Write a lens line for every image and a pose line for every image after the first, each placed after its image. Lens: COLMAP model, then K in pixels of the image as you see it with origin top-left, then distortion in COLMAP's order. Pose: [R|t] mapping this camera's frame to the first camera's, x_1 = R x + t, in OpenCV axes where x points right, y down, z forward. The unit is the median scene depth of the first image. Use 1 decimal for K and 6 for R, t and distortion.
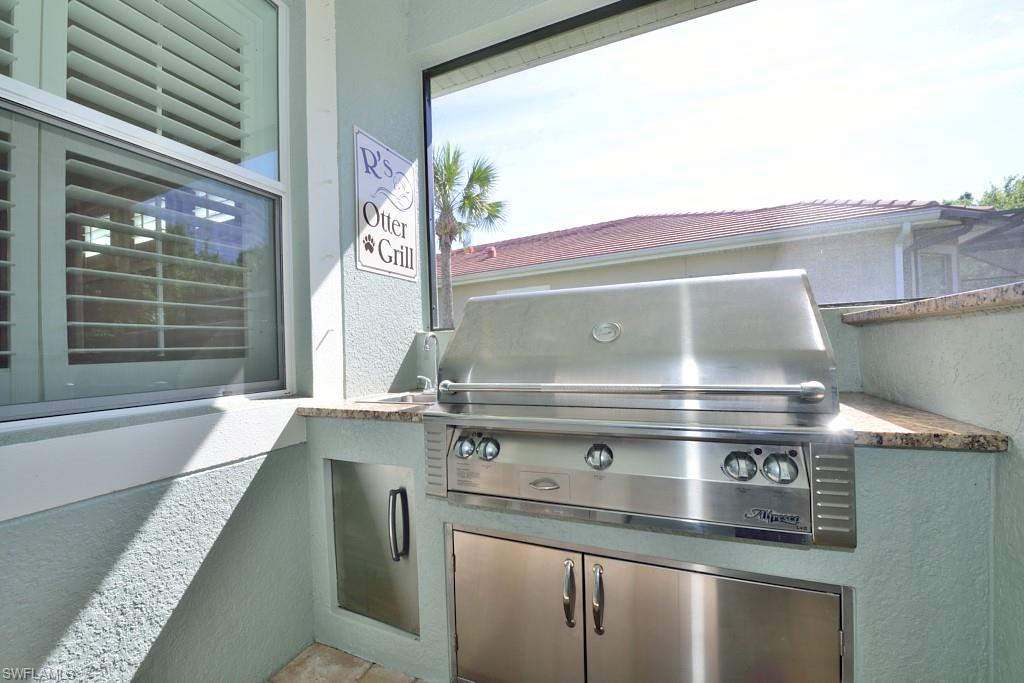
lens RADIAL K [[407.3, 0, 512.1], [0, 407.3, 343.3], [0, 0, 1]] dist [-0.013758, -0.003778]
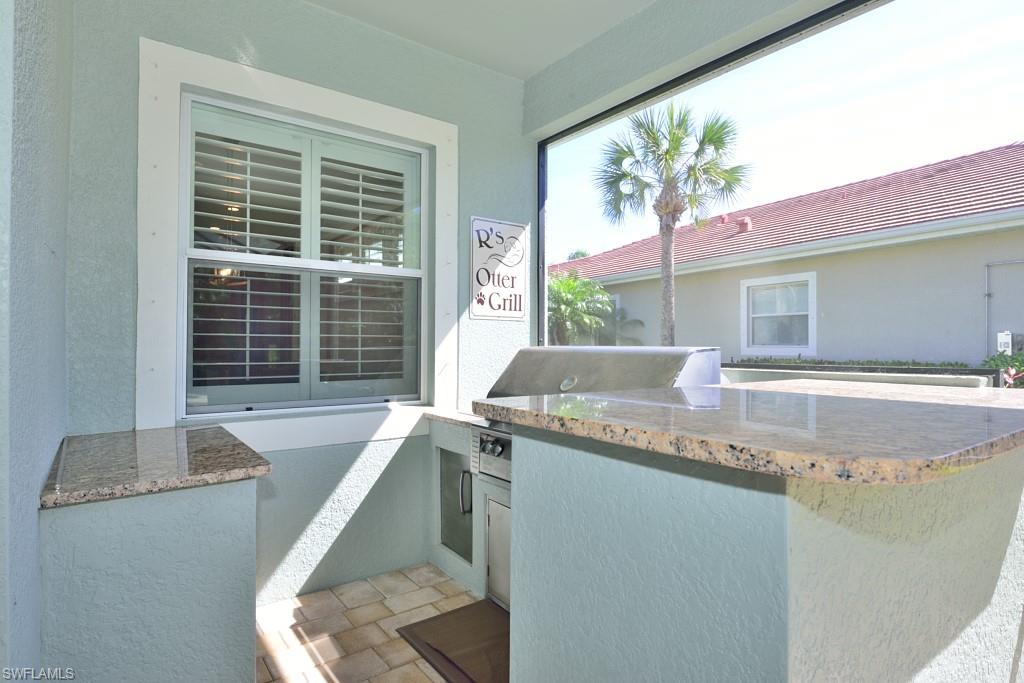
lens RADIAL K [[549.4, 0, 512.0], [0, 549.4, 341.5], [0, 0, 1]] dist [-0.001348, -0.000094]
pose [[0.859179, 0.034826, -0.510489, 0.680927], [-0.026731, 0.999374, 0.023188, -0.143323], [0.510977, -0.006276, 0.859571, -0.537920]]
